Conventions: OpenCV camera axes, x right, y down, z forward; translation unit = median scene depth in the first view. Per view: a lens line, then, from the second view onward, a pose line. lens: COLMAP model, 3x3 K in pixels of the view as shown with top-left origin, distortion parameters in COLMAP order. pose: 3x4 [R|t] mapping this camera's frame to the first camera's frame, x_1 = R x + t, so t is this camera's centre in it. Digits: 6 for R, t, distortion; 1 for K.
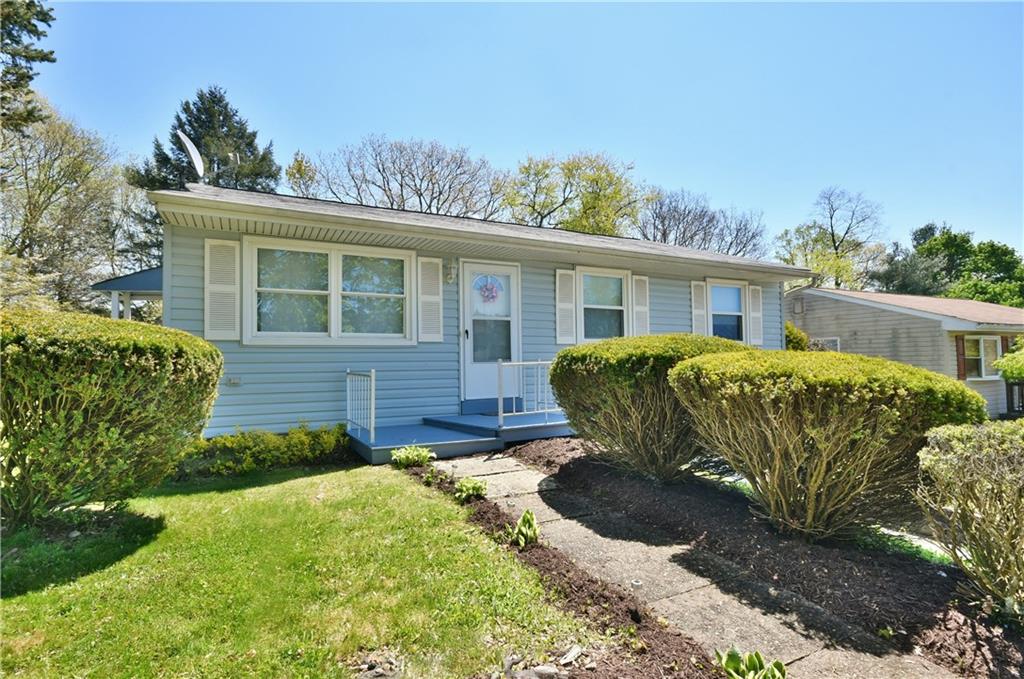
lens RADIAL K [[493.8, 0, 511.7], [0, 493.8, 336.5], [0, 0, 1]] dist [0.000776, 0.000143]
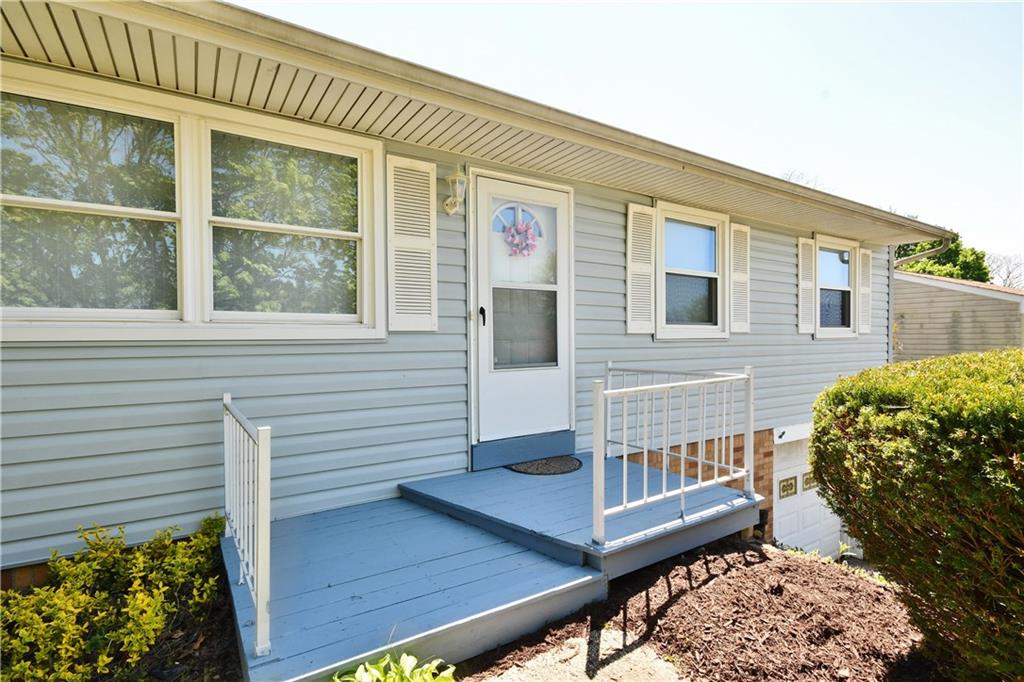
lens RADIAL K [[493.8, 0, 511.7], [0, 493.8, 338.0], [0, 0, 1]] dist [0.000776, 0.000143]
pose [[0.995610, 0.006544, 0.093372, -0.101612], [-0.011163, 0.998735, 0.049032, -0.006871], [-0.092933, -0.049859, 0.994423, 0.450975]]
